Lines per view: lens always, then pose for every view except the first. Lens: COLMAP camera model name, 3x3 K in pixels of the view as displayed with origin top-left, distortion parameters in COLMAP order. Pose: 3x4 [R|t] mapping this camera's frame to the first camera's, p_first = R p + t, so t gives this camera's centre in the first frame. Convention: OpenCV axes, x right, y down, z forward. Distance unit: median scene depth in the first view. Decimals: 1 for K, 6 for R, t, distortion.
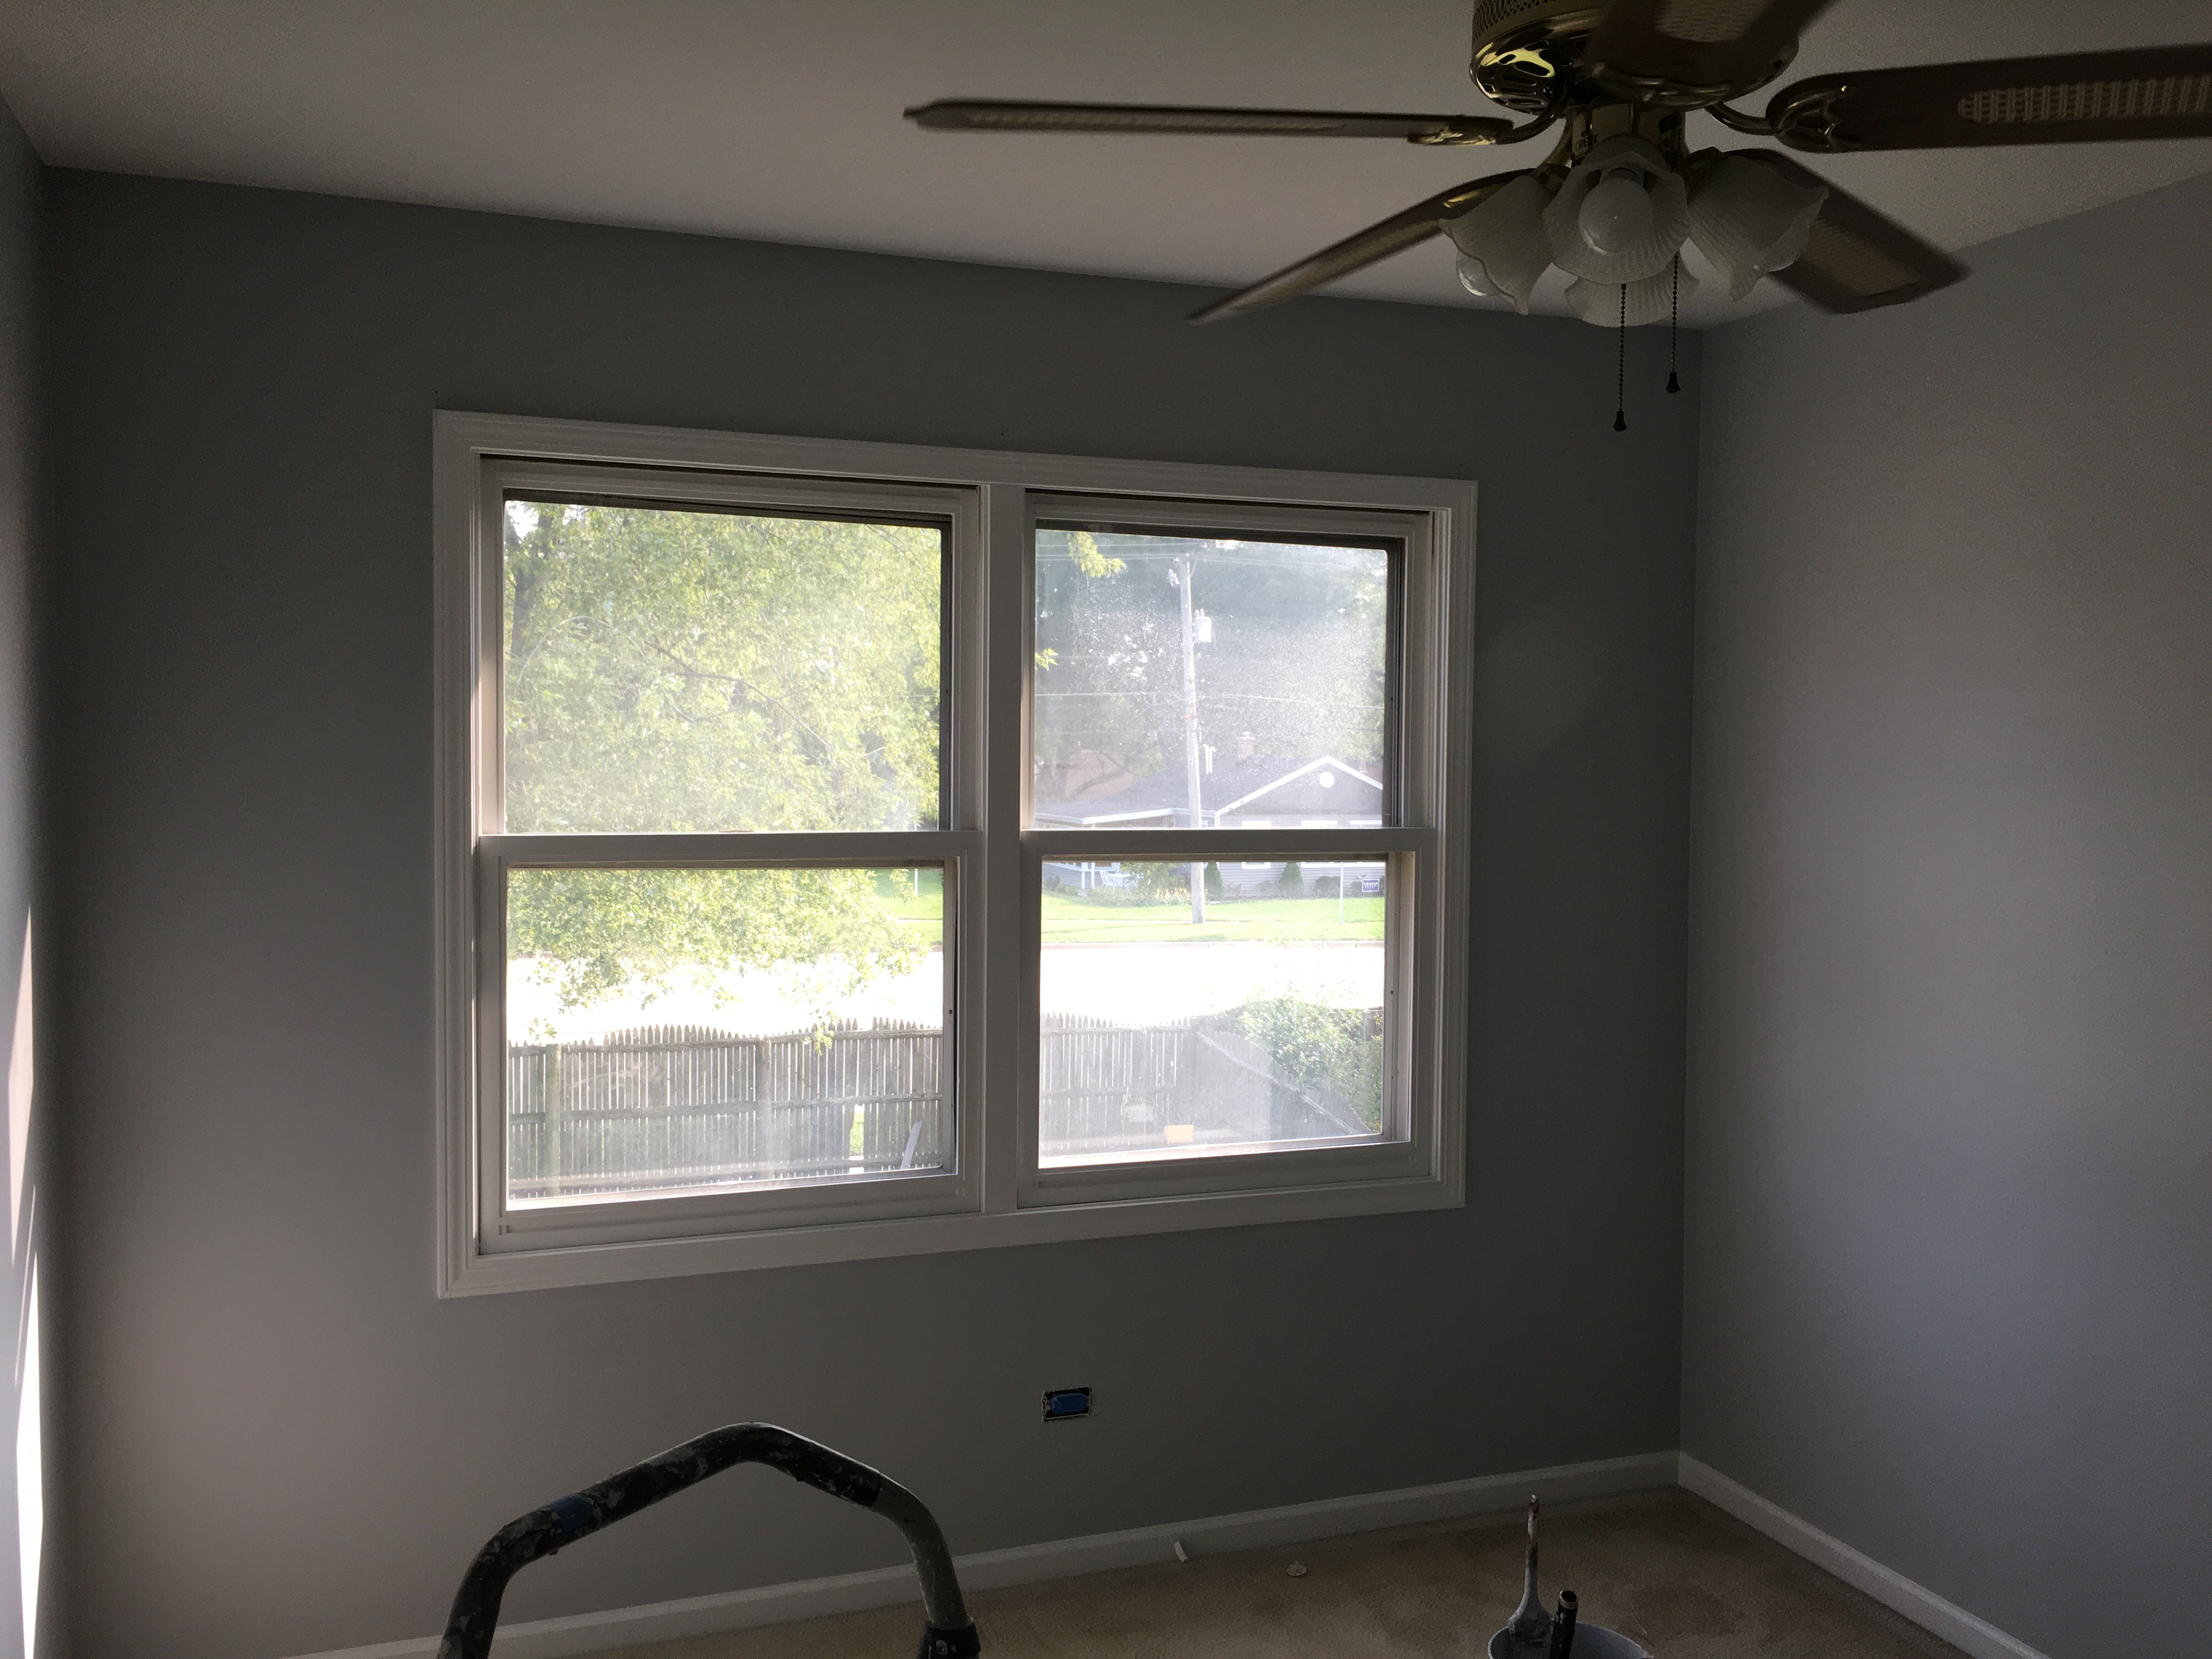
lens RADIAL K [[1901.7, 0, 1095.8], [0, 1901.7, 833.6], [0, 0, 1]] dist [0.074046, -0.096894]
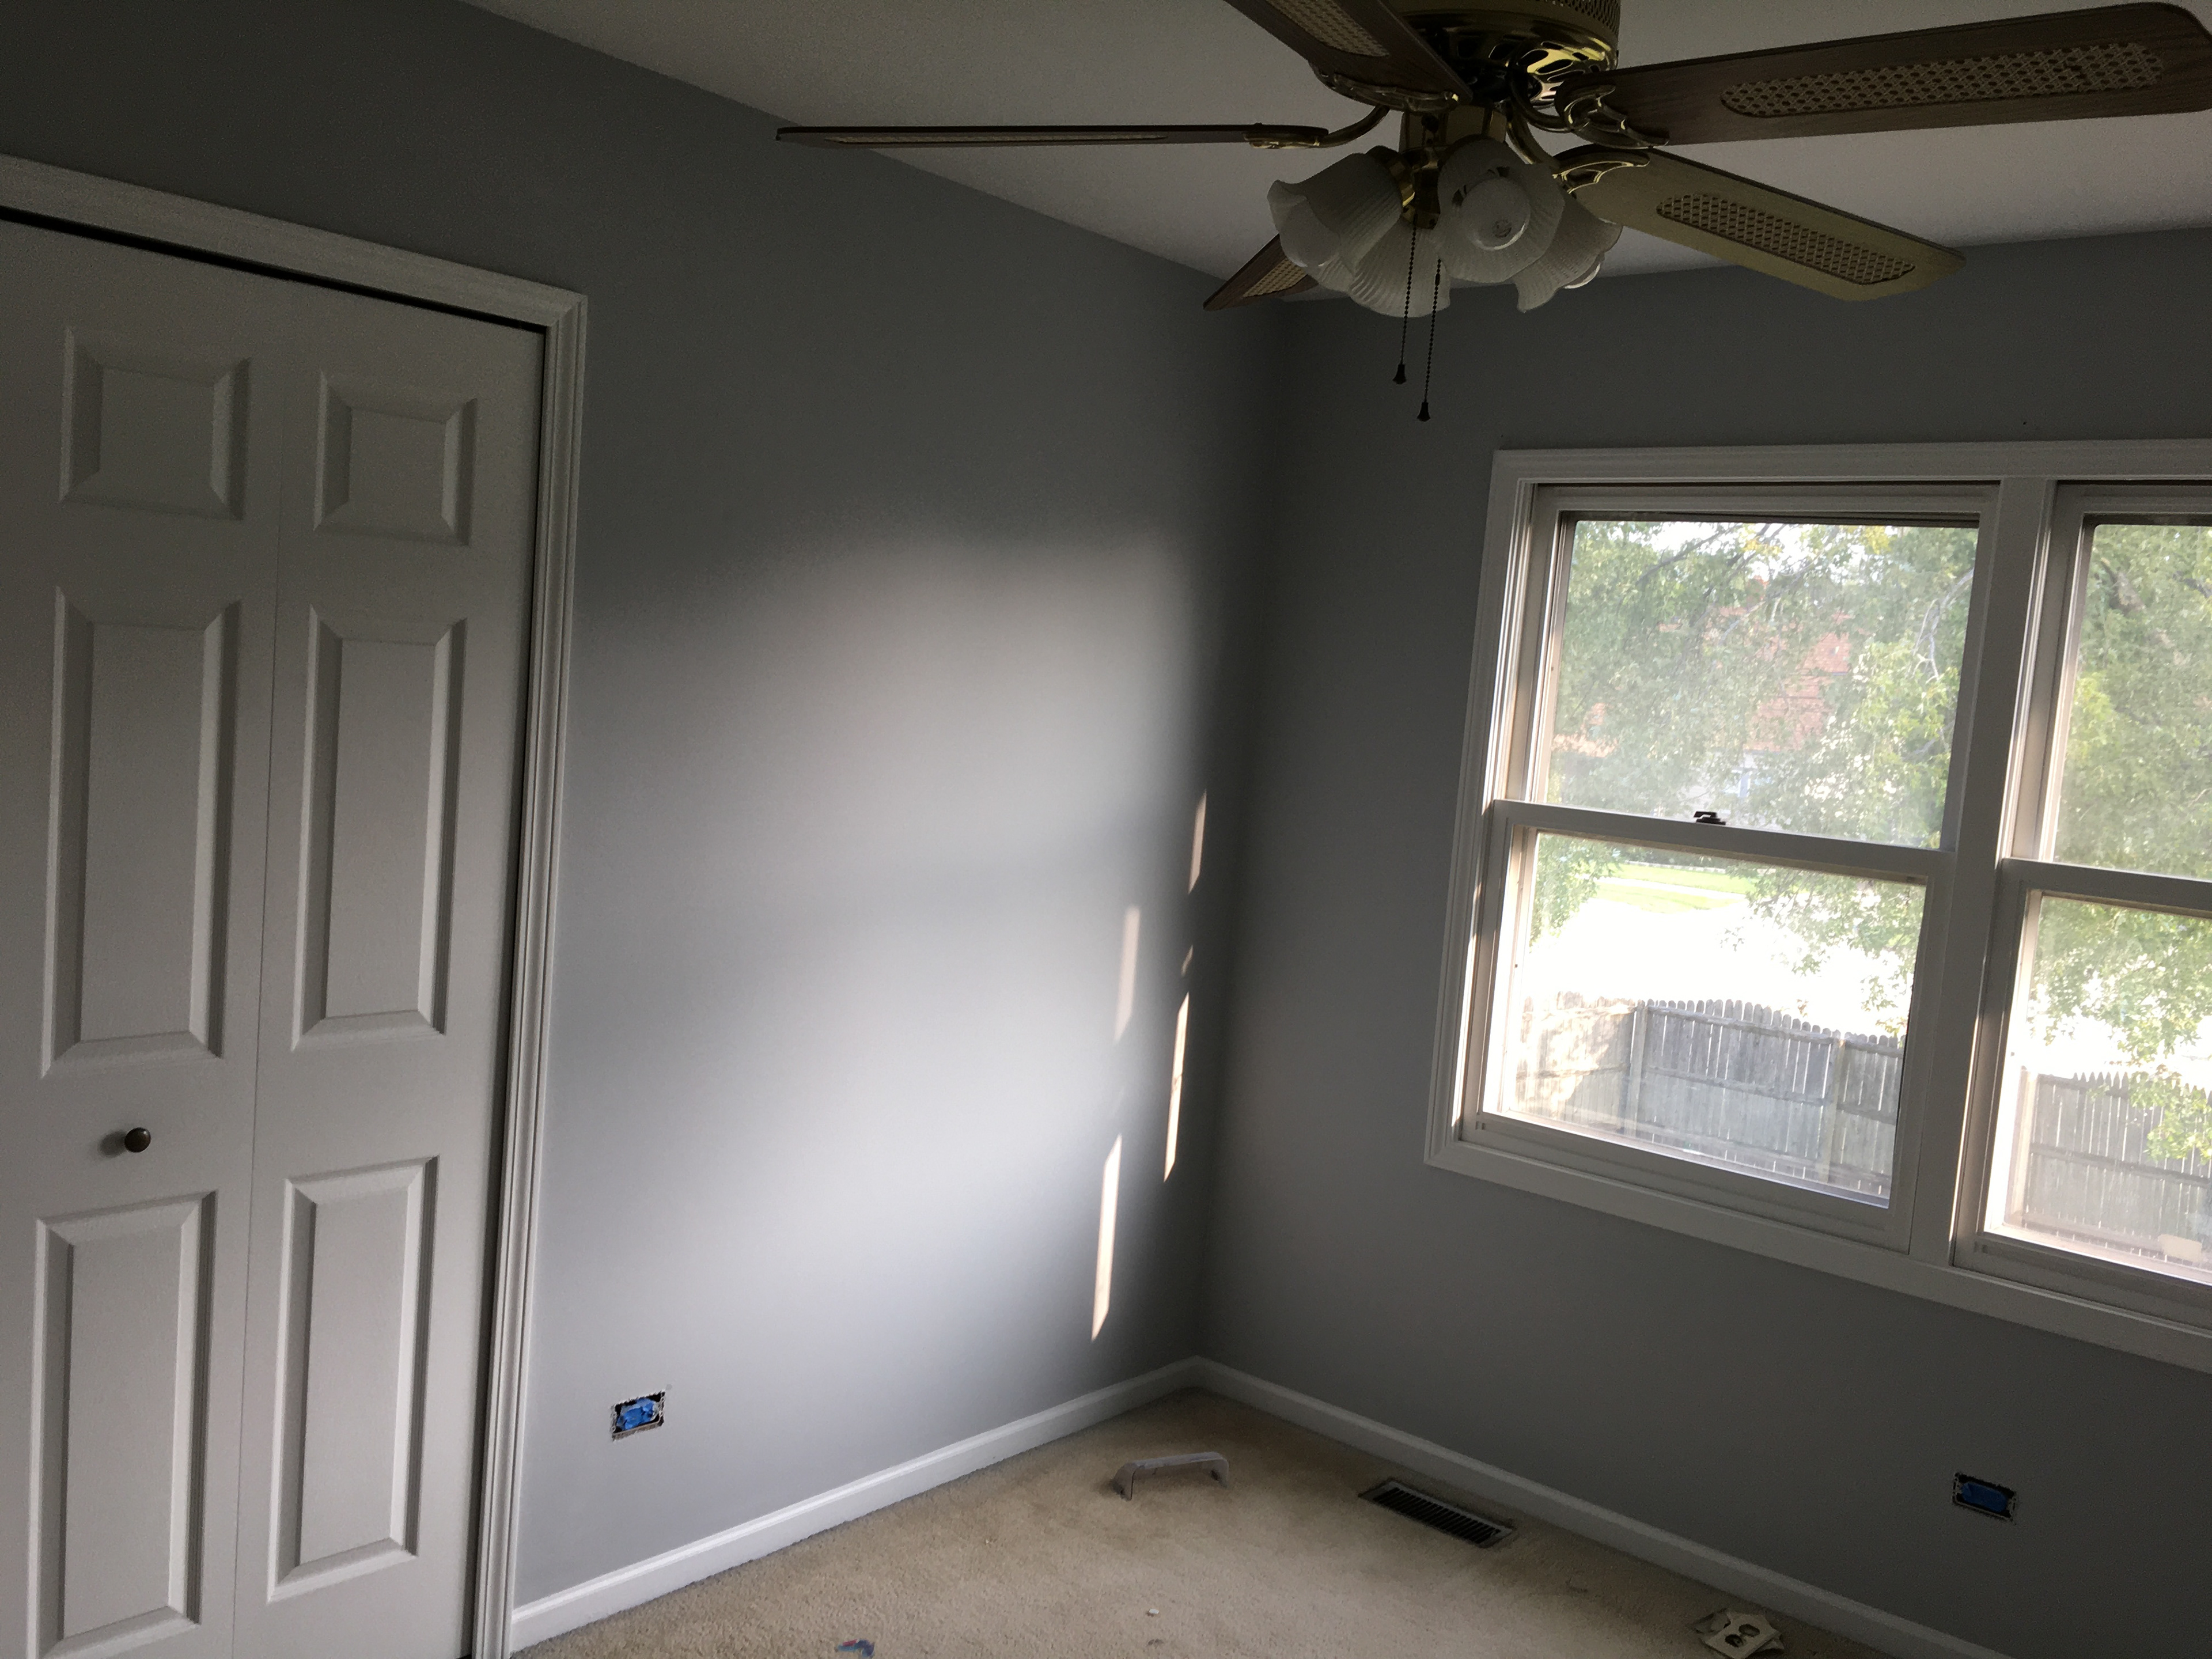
lens RADIAL K [[1865.6, 0, 1106.0], [0, 1865.6, 829.5], [0, 0, 1]] dist [0.007154, -0.007071]
pose [[0.479911, 0.099760, -0.871627, 0.576347], [-0.122417, 0.991409, 0.046067, -0.003234], [0.868734, 0.084594, 0.488001, 0.206294]]
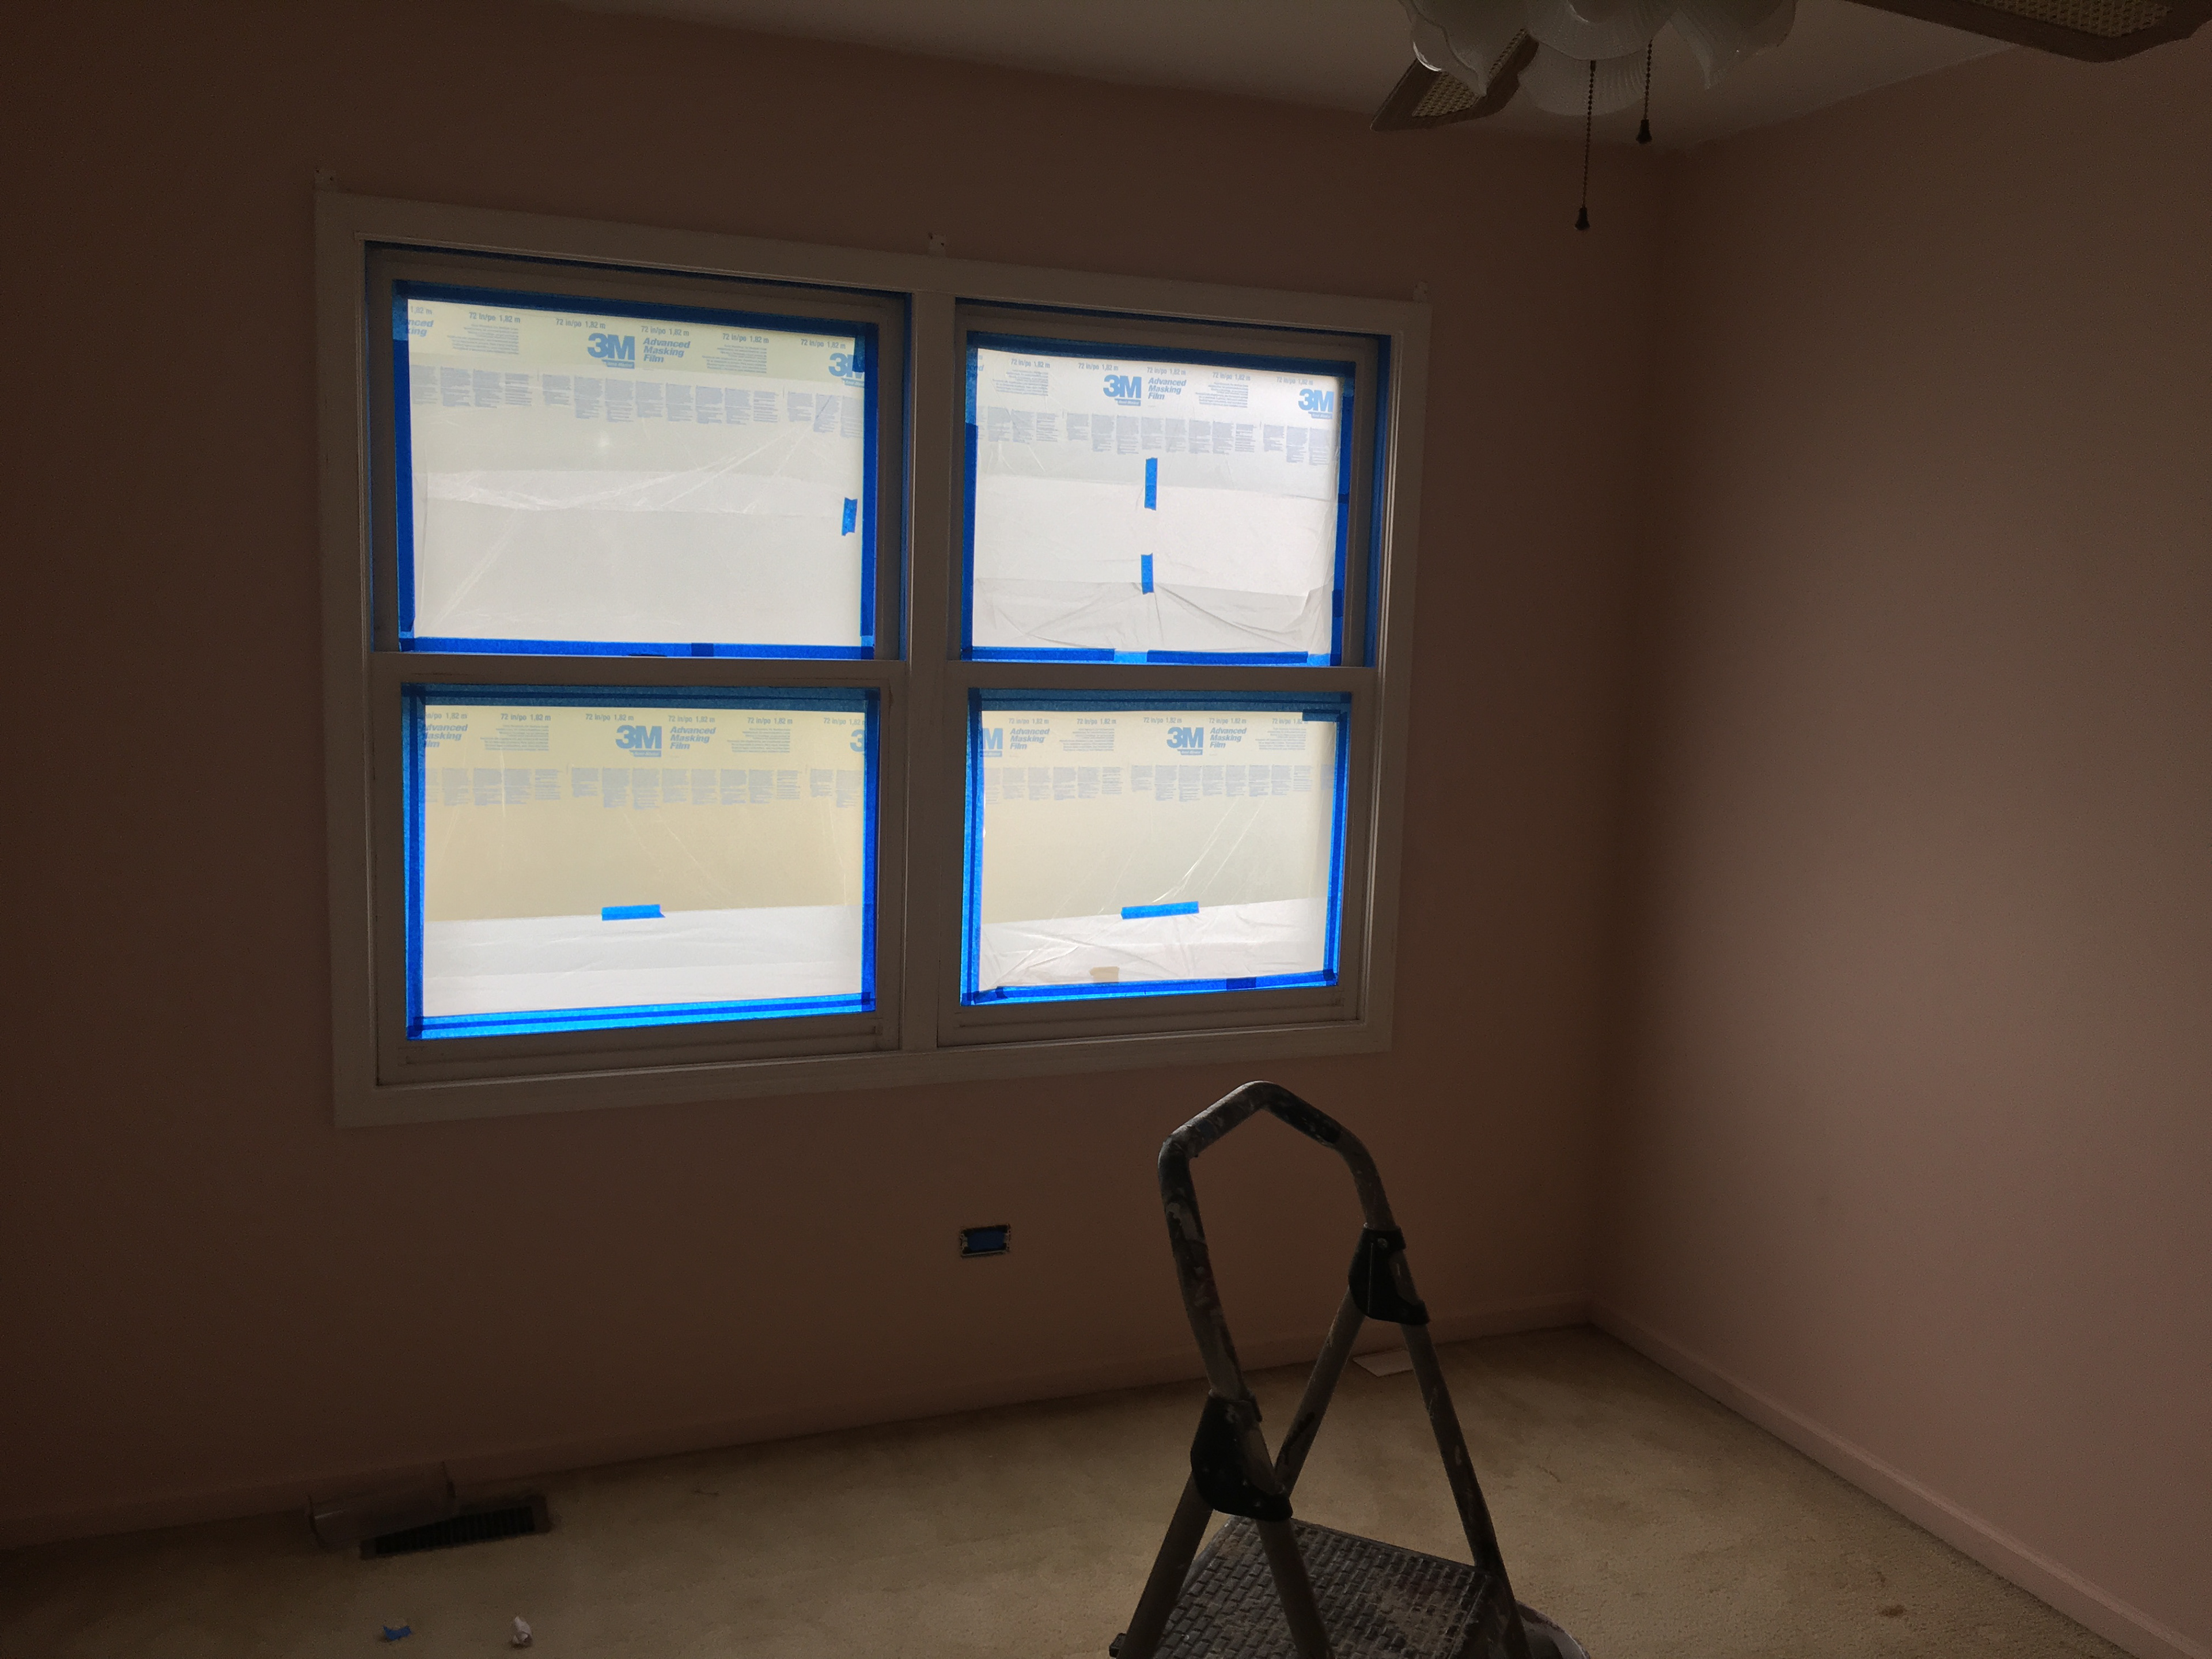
lens RADIAL K [[1865.6, 0, 1106.0], [0, 1865.6, 829.5], [0, 0, 1]] dist [0.007154, -0.007071]
pose [[0.999175, 0.017792, 0.036512, 0.009315], [-0.020460, 0.997046, 0.074031, 0.013670], [-0.035087, -0.074717, 0.996587, 0.054861]]
